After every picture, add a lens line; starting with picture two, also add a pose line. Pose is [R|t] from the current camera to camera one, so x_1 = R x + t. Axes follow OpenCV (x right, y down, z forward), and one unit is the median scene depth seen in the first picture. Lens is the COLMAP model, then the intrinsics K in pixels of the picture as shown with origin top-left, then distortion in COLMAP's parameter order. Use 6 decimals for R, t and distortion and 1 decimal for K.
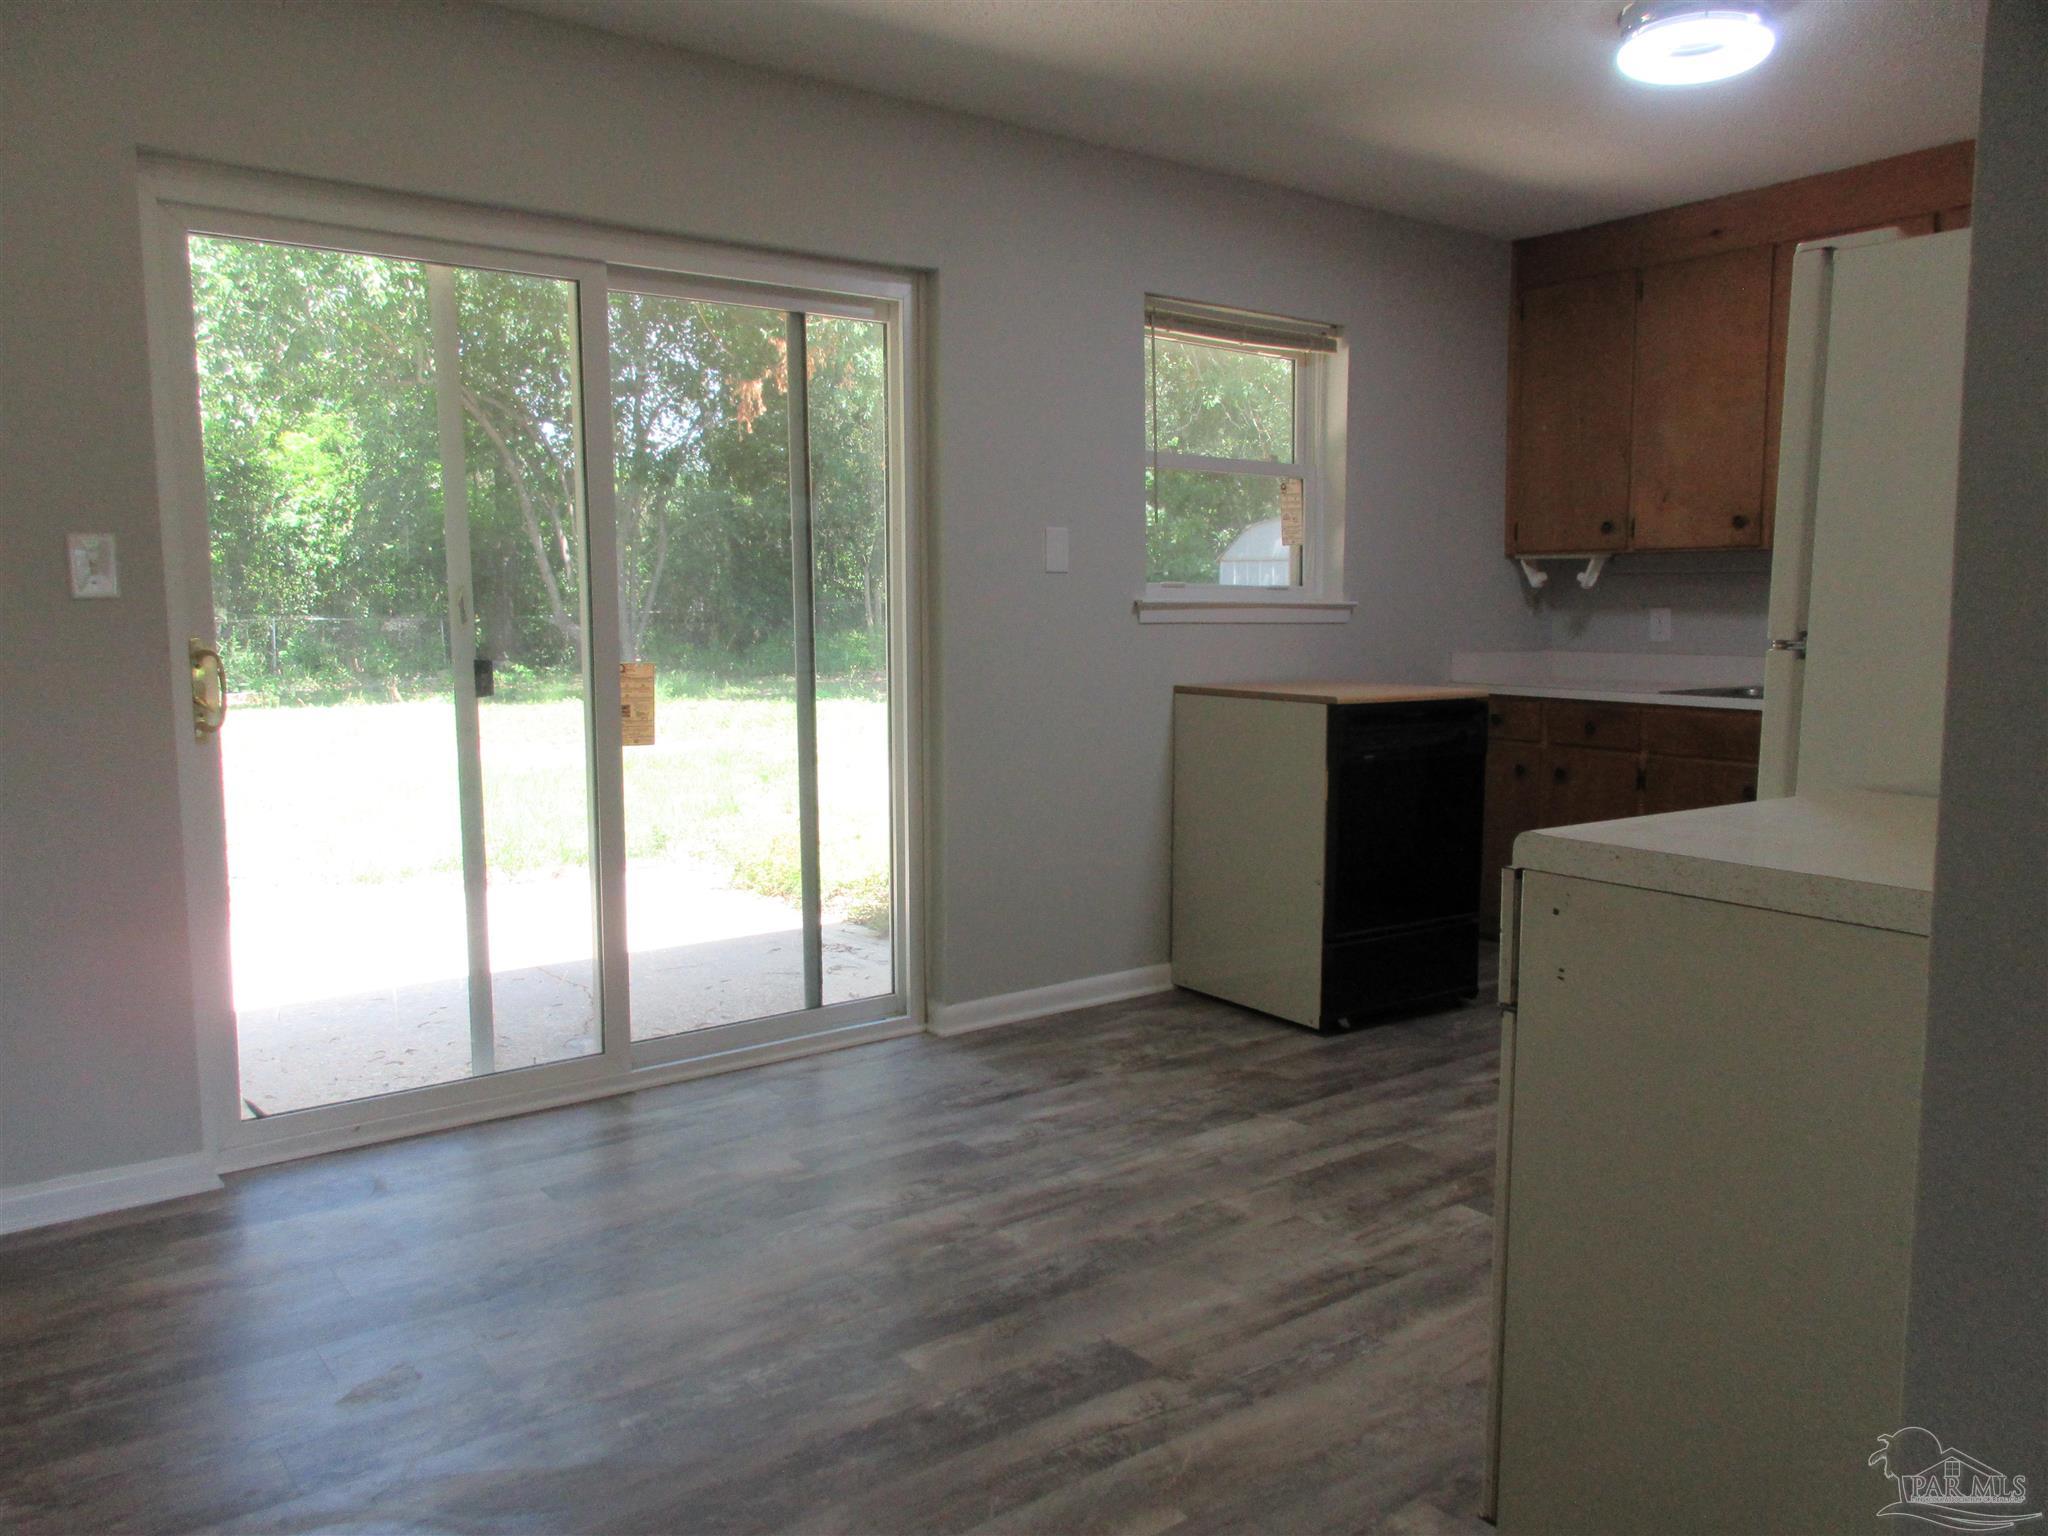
lens RADIAL K [[1519.7, 0, 1024.0], [0, 1519.7, 768.0], [0, 0, 1]] dist [-0.005724, -0.019921]
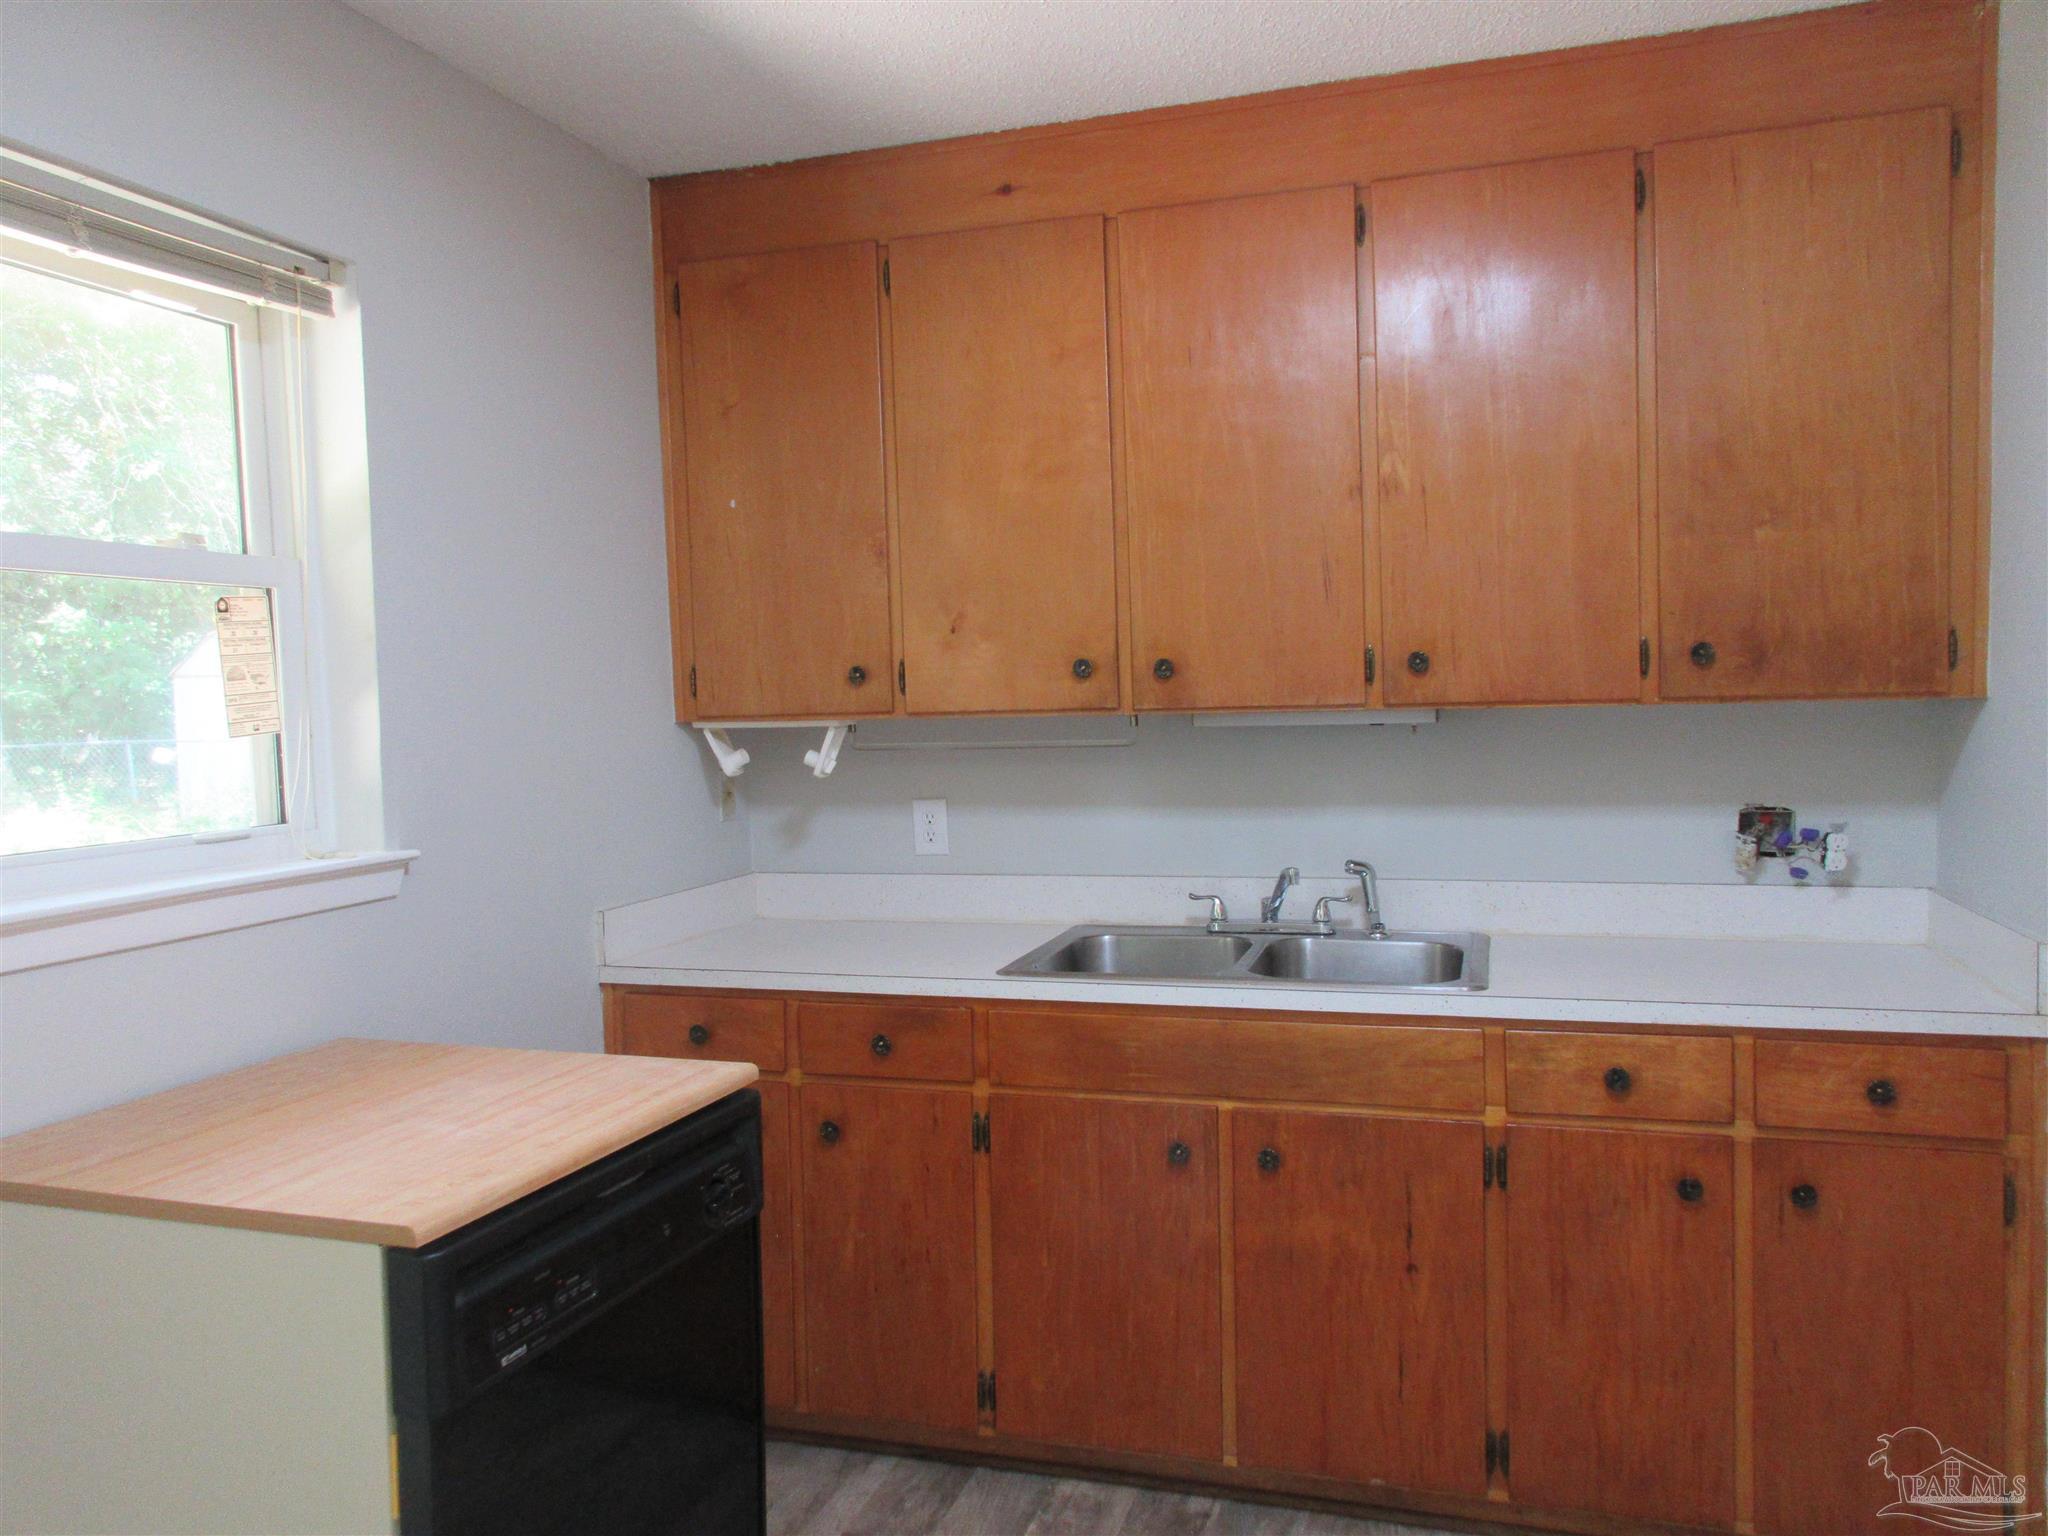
lens RADIAL K [[1519.7, 0, 1024.0], [0, 1519.7, 768.0], [0, 0, 1]] dist [-0.005724, -0.019921]
pose [[0.817413, -0.052982, 0.573611, 0.129861], [0.089718, 0.995319, -0.035917, -0.123835], [-0.569023, 0.080822, 0.818340, 0.627013]]
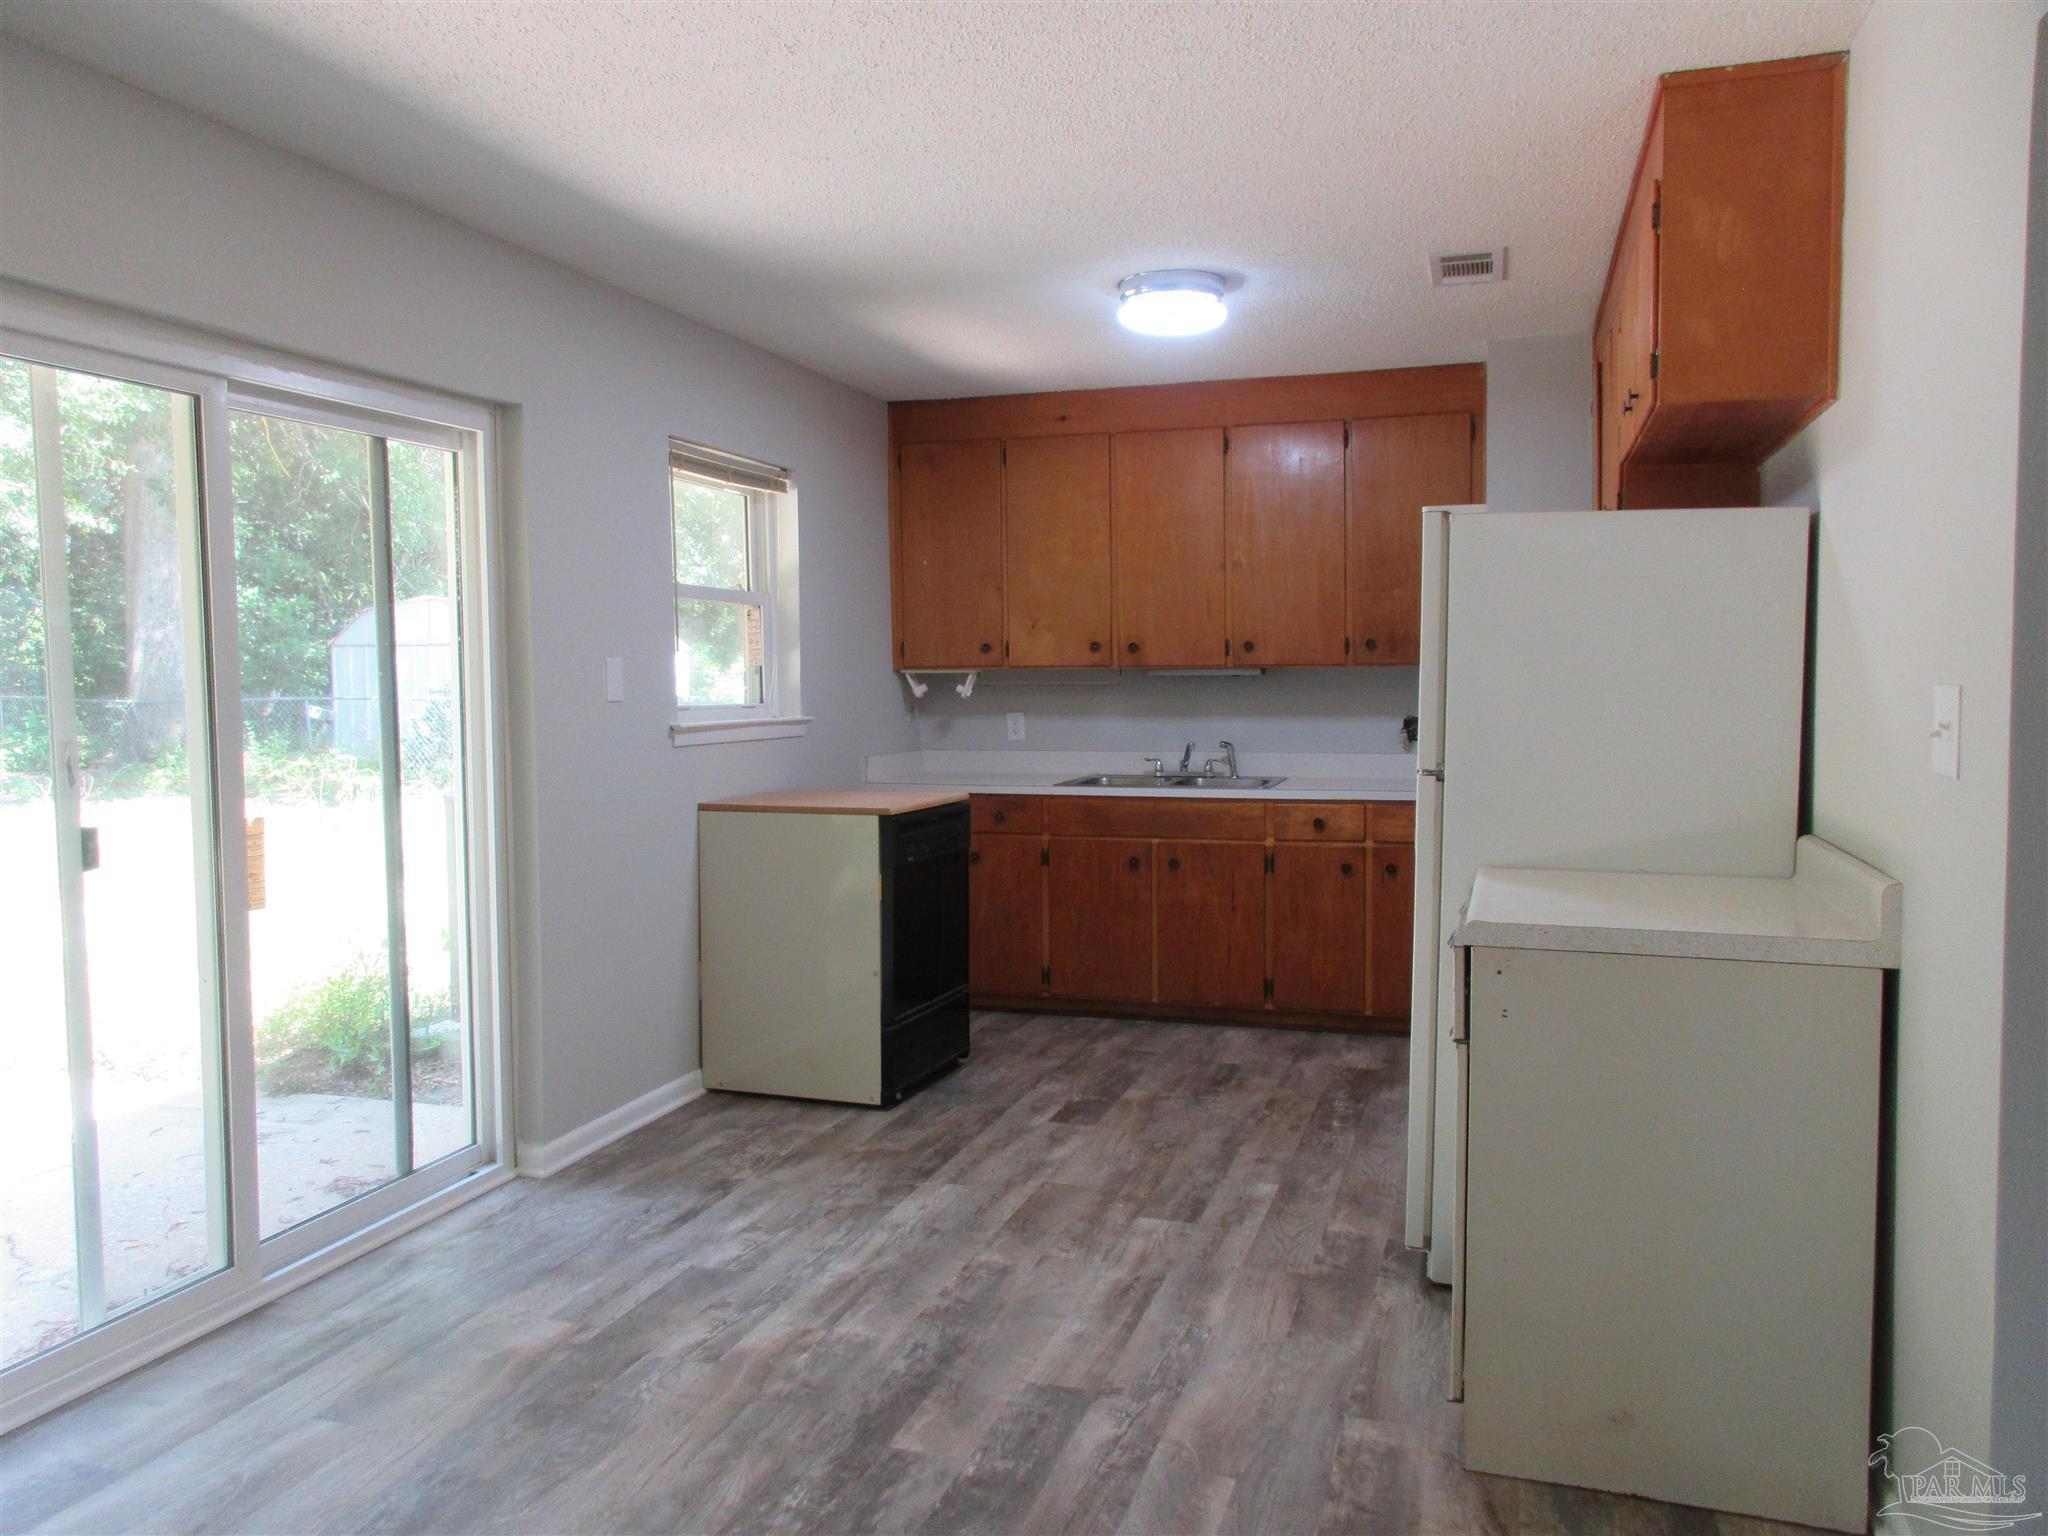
lens RADIAL K [[1519.7, 0, 1024.0], [0, 1519.7, 768.0], [0, 0, 1]] dist [-0.005724, -0.019921]
pose [[0.819927, -0.043503, 0.570813, -0.354824], [0.071520, 0.997081, -0.026743, -0.038712], [-0.567984, 0.062752, 0.820644, 0.007927]]
